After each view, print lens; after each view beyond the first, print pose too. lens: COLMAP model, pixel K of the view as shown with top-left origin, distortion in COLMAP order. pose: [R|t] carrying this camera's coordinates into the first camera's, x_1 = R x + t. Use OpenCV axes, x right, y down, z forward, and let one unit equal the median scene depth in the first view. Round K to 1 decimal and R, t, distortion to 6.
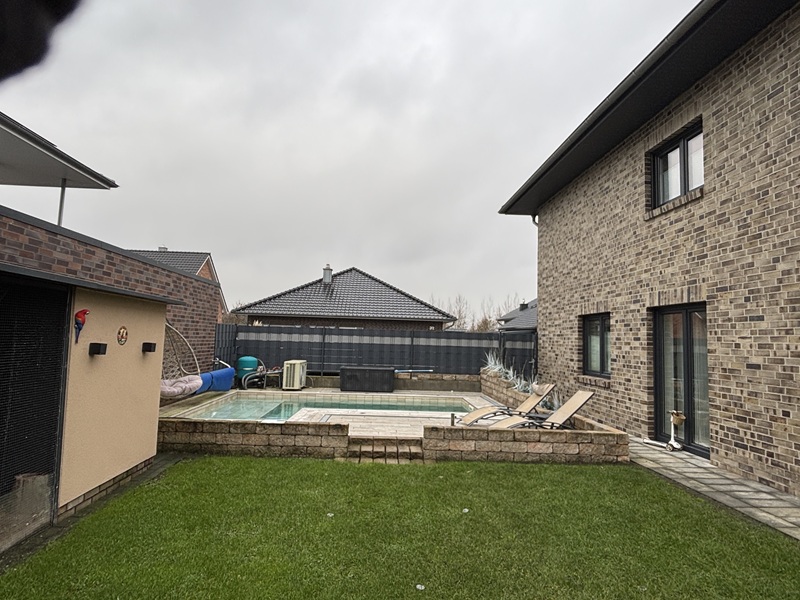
lens RADIAL K [[473.6, 0, 394.8], [0, 473.6, 300.1], [0, 0, 1]] dist [-0.004751, -0.010411]
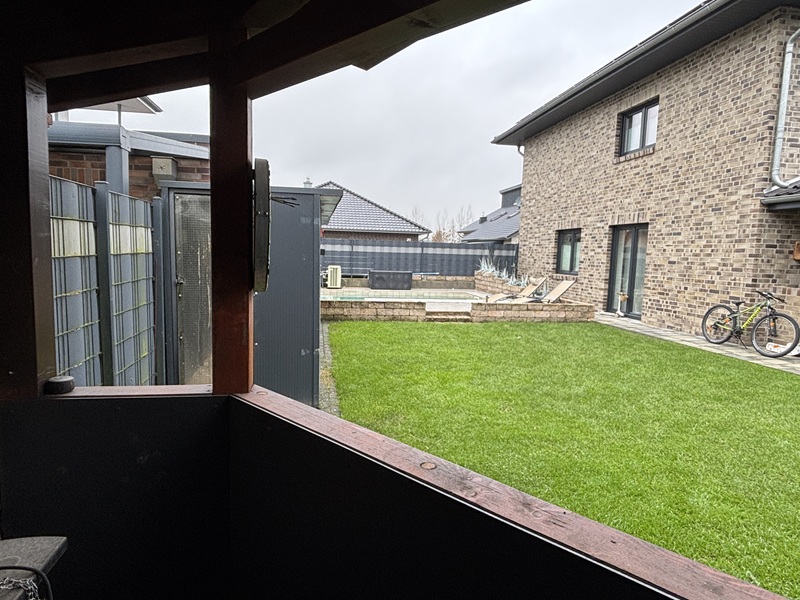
lens RADIAL K [[473.6, 0, 388.4], [0, 473.6, 304.1], [0, 0, 1]] dist [-0.004751, -0.010411]
pose [[0.995157, -0.015547, 0.097063, -0.340696], [-0.003515, 0.981154, 0.193197, -0.029975], [-0.098237, -0.192602, 0.976347, -0.477068]]
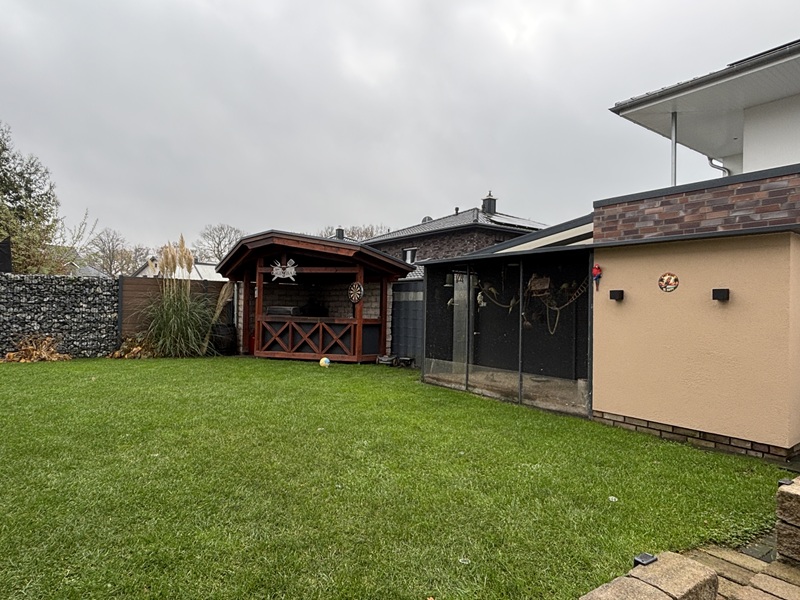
lens RADIAL K [[473.6, 0, 399.2], [0, 473.6, 298.8], [0, 0, 1]] dist [-0.004751, -0.010411]
pose [[-0.835463, -0.056915, -0.546592, 0.376952], [-0.002651, 0.995028, -0.099556, 0.182494], [0.549541, -0.081726, -0.831460, 1.317952]]
